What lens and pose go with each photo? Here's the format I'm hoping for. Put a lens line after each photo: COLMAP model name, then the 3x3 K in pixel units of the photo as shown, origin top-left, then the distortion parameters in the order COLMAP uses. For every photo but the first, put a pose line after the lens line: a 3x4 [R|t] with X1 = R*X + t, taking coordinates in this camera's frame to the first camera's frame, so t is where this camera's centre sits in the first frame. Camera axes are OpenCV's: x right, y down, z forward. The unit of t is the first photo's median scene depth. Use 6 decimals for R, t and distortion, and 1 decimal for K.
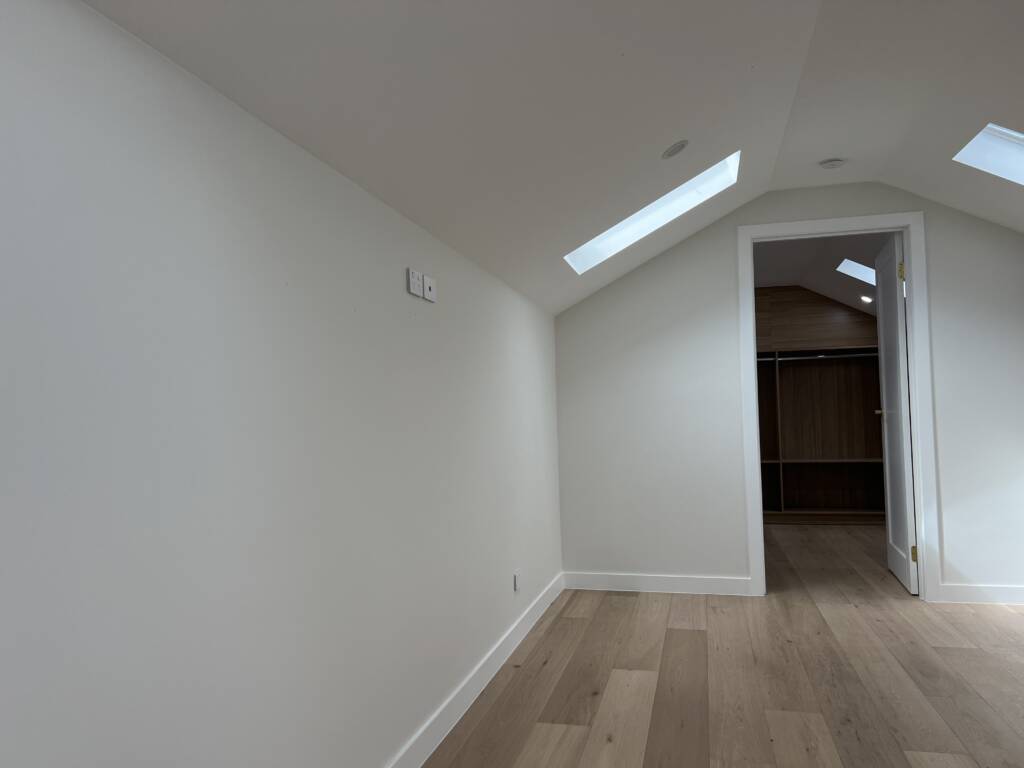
lens RADIAL K [[773.6, 0, 511.1], [0, 773.6, 383.3], [0, 0, 1]] dist [0.030767, -0.019033]
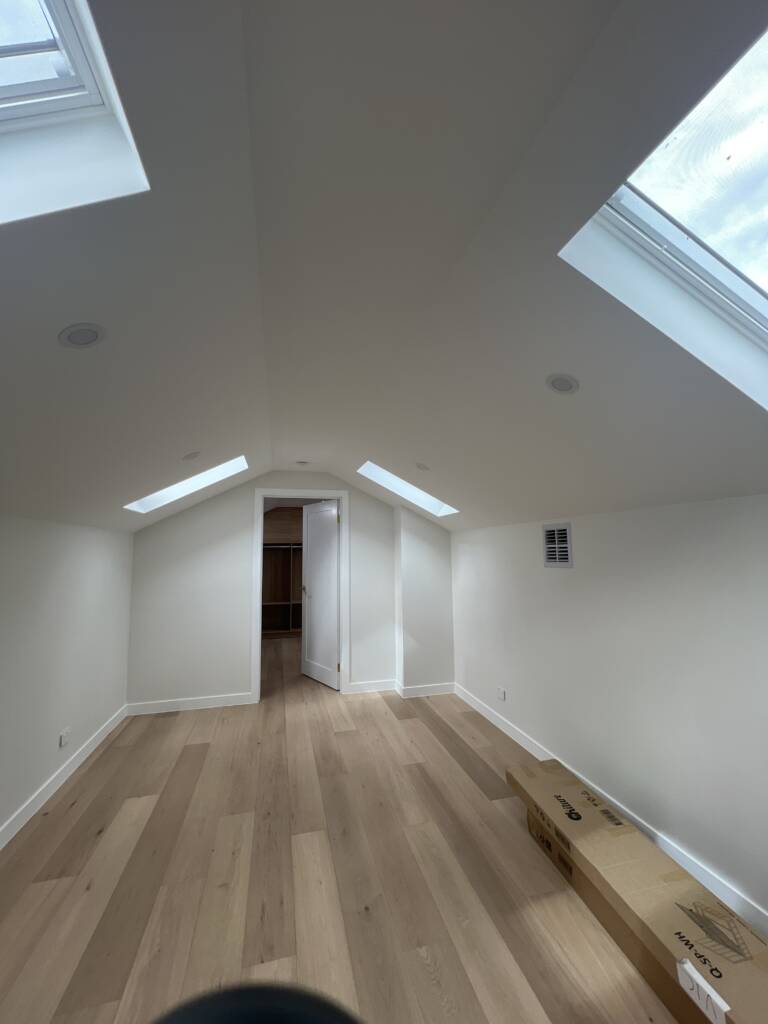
lens RADIAL K [[409.7, 0, 384.1], [0, 409.7, 512.3], [0, 0, 1]] dist [-0.000003, 0.000035]
pose [[0.880556, 0.055874, 0.470637, 0.136018], [-0.030139, 0.997618, -0.062047, -0.114828], [-0.472983, 0.040451, 0.880143, 0.055009]]
